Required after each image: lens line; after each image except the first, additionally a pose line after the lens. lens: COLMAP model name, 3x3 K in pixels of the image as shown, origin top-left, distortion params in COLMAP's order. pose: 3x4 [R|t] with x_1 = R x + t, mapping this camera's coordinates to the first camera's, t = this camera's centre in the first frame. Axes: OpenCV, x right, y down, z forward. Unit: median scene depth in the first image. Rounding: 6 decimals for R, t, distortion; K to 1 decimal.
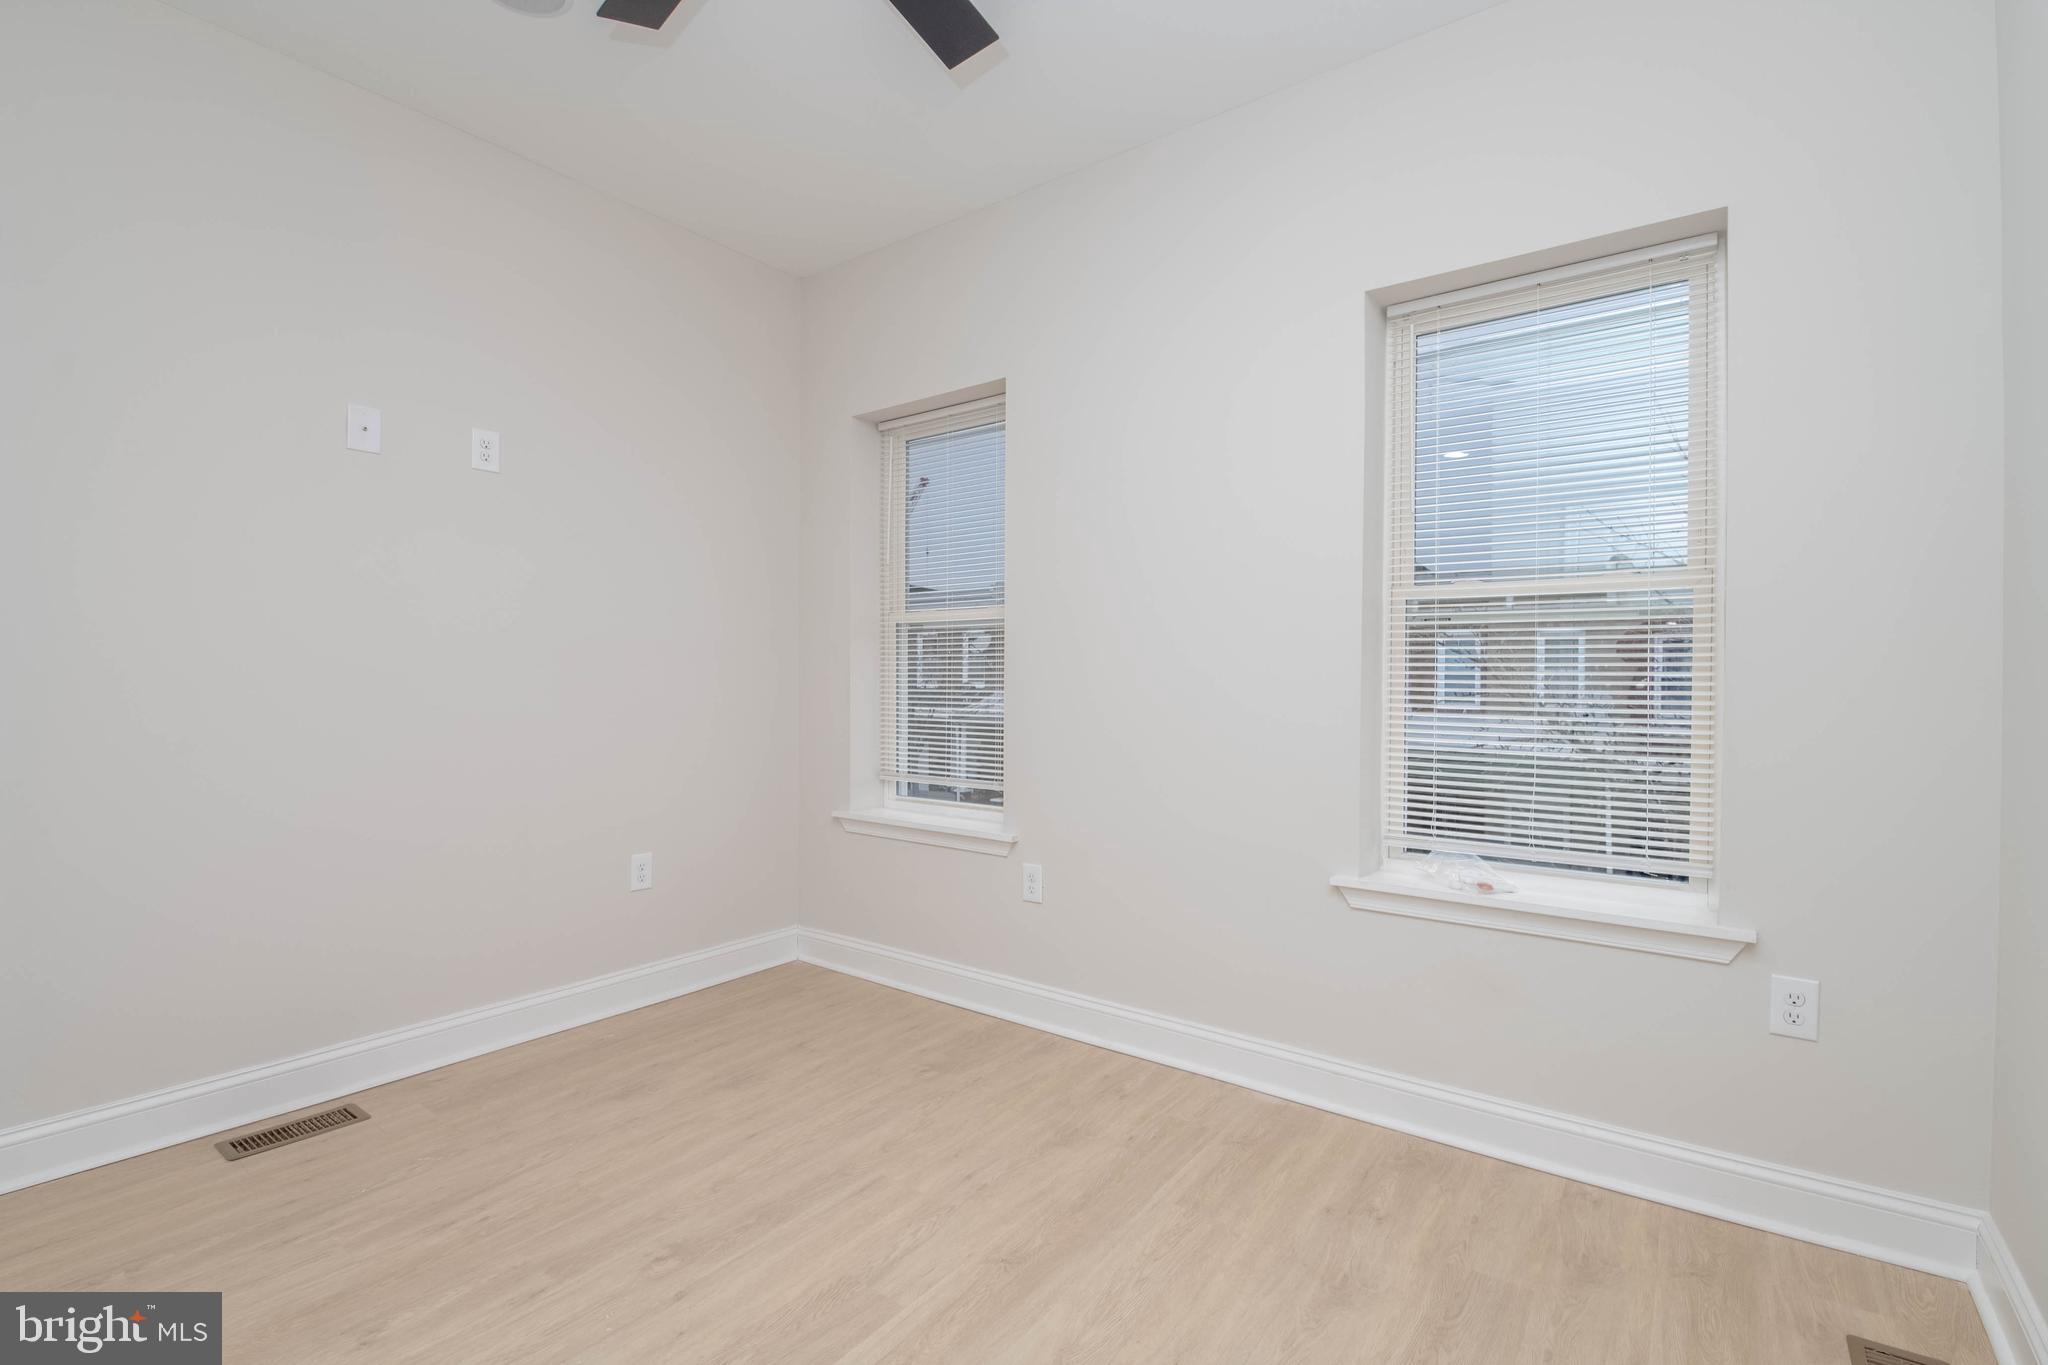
lens RADIAL K [[931.4, 0, 1024.0], [0, 931.4, 682.5], [0, 0, 1]] dist [-0.003085, -0.009661]
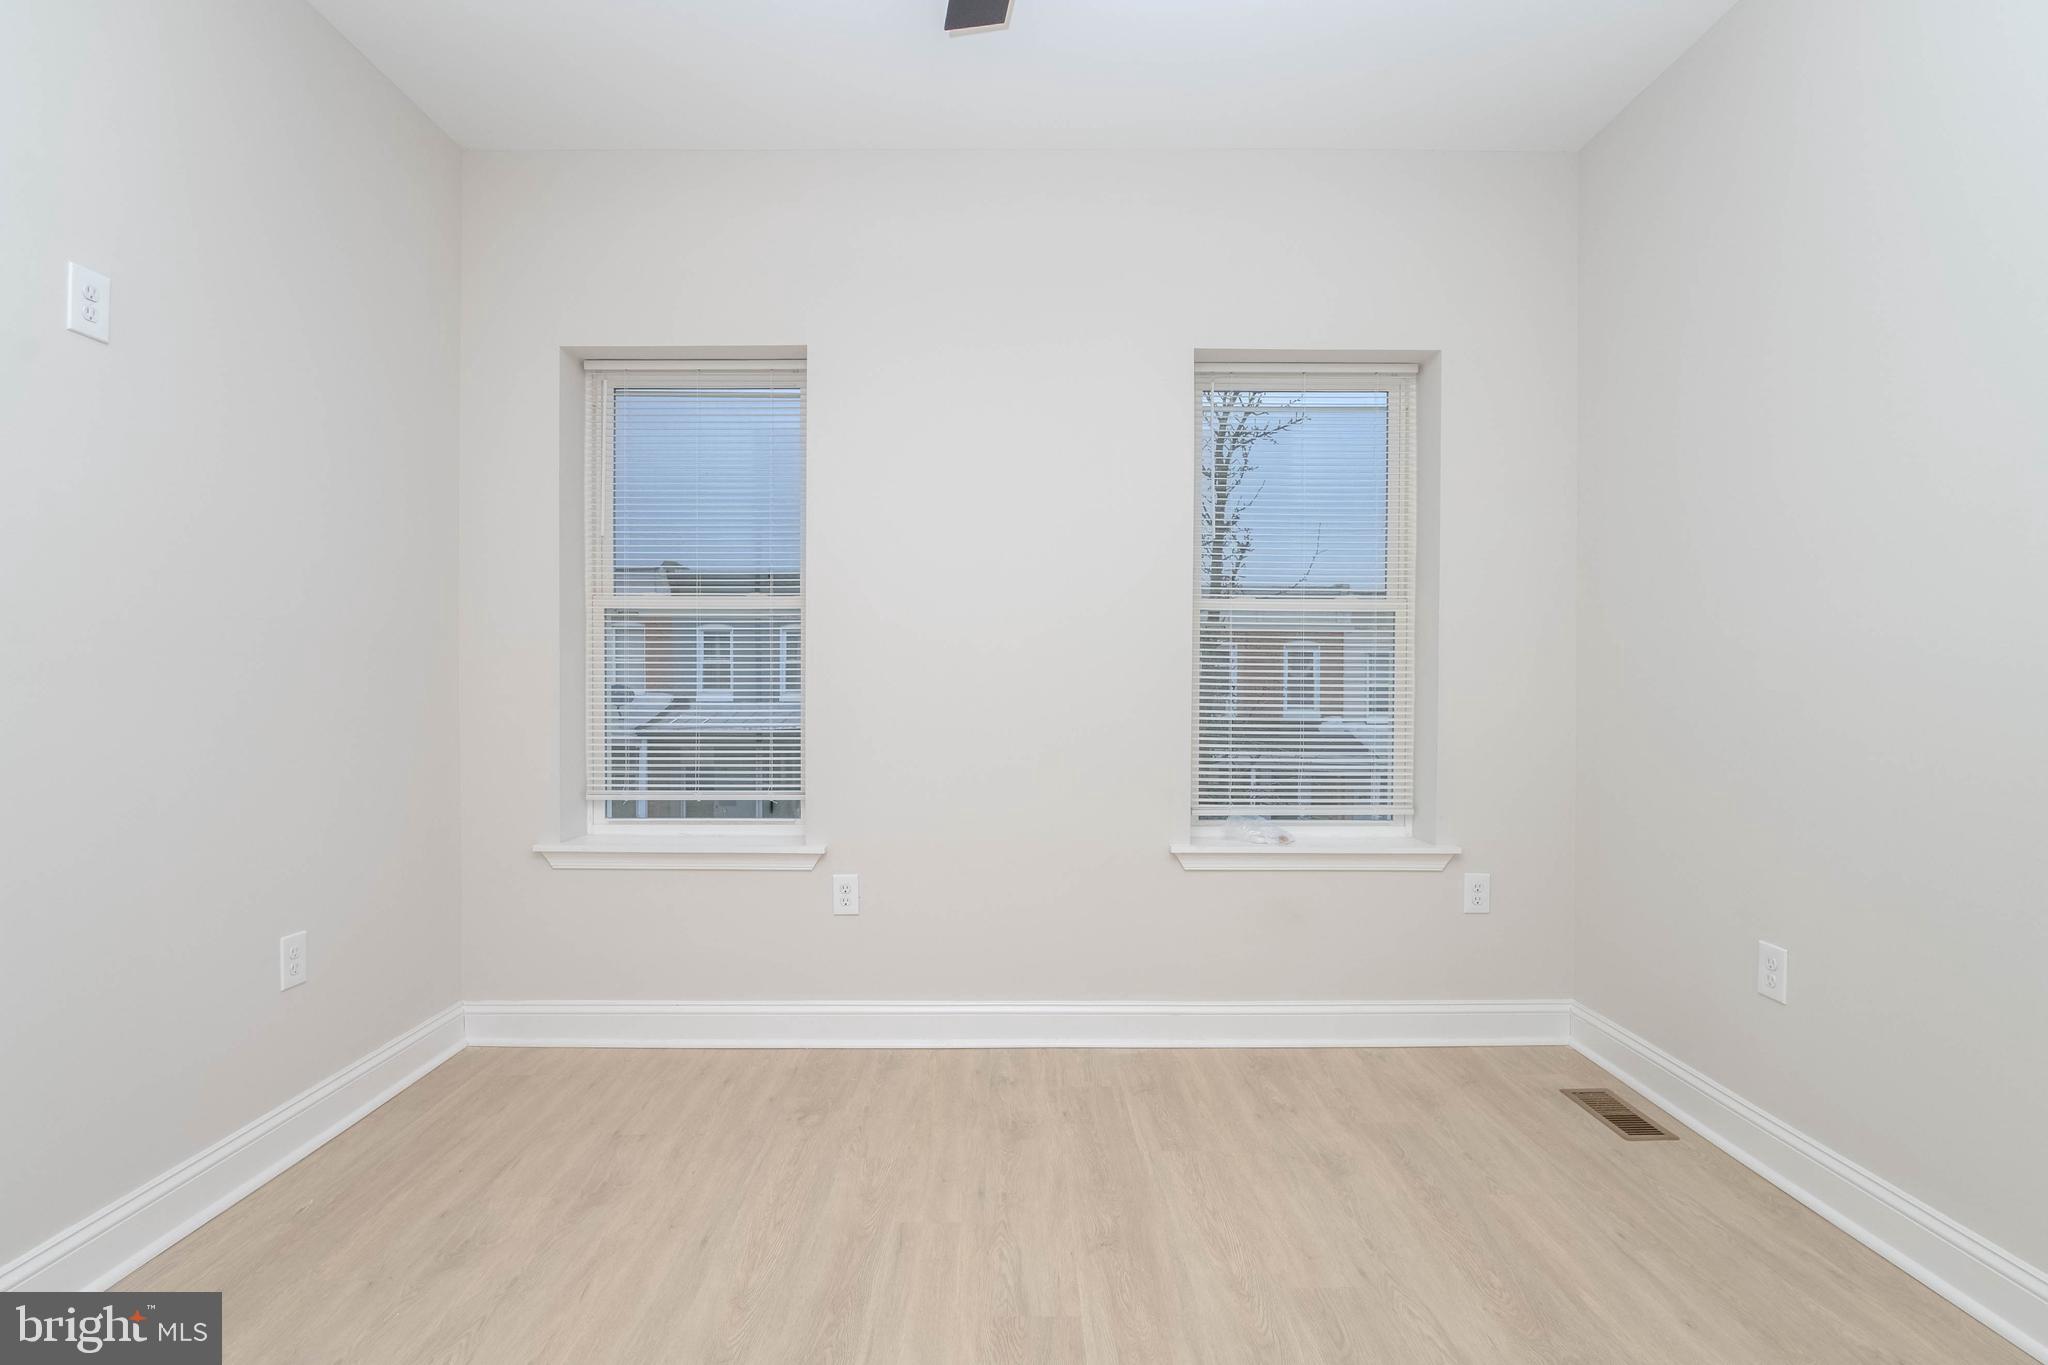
lens RADIAL K [[963.3, 0, 1016.0], [0, 963.3, 691.6], [0, 0, 1]] dist [0.002470, -0.026763]
pose [[0.793692, -0.012132, 0.608199, -0.550365], [0.002950, 0.999866, 0.016095, -0.003652], [-0.608313, -0.010980, 0.793622, 0.167496]]
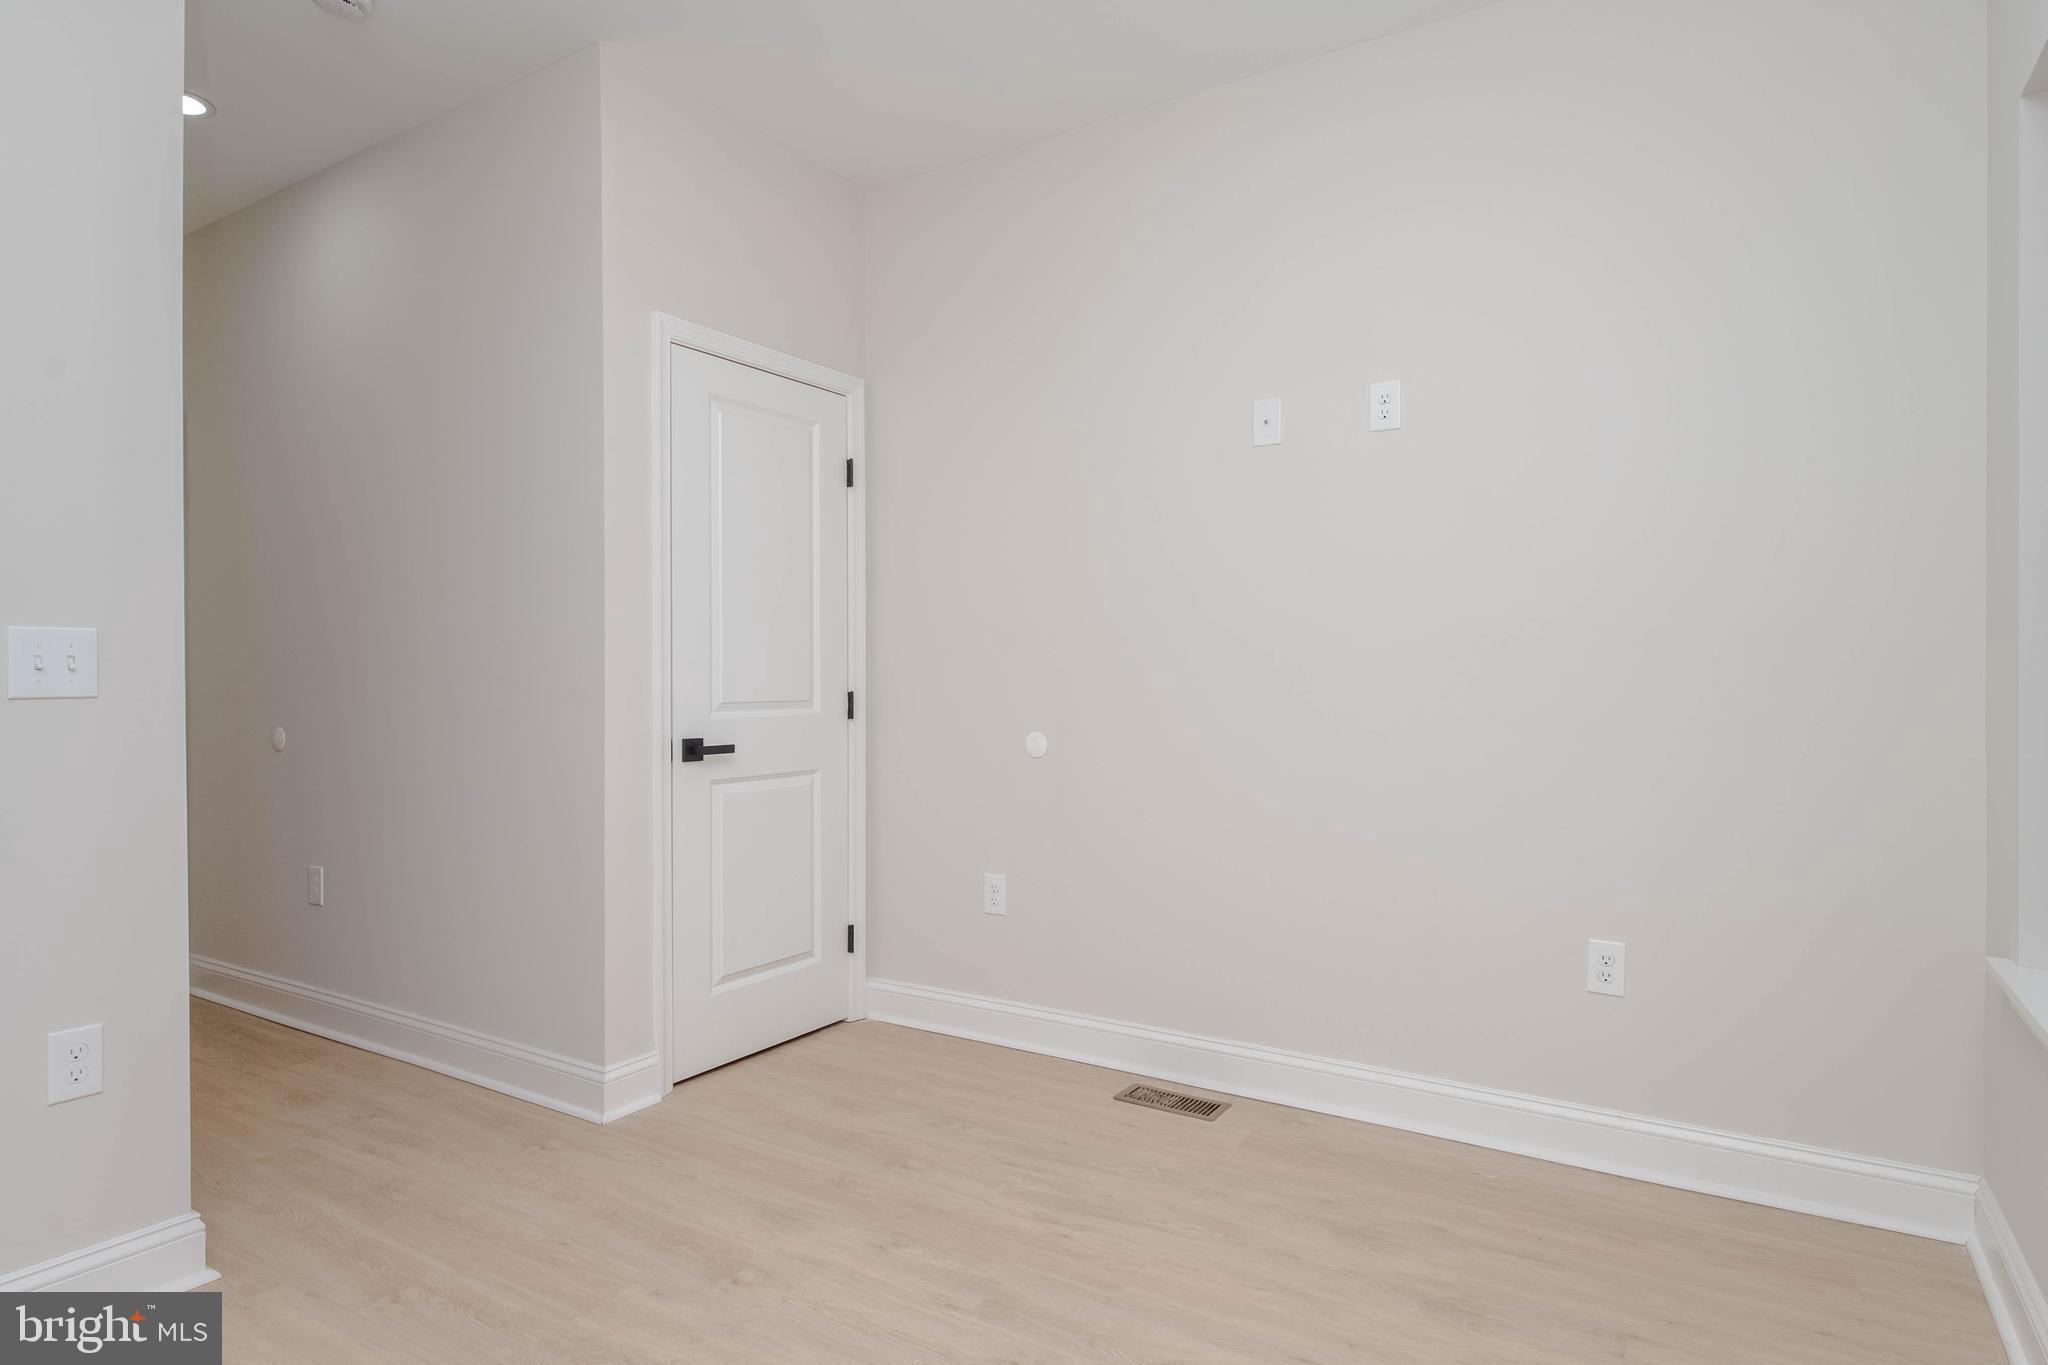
lens RADIAL K [[1123.8, 0, 1033.1], [0, 1123.8, 675.0], [0, 0, 1]] dist [0.013633, -0.013373]
pose [[0.081112, -0.006334, -0.996685, 0.476225], [-0.001173, 0.999979, -0.006450, 0.000656], [0.996704, 0.001692, 0.081103, 0.700166]]
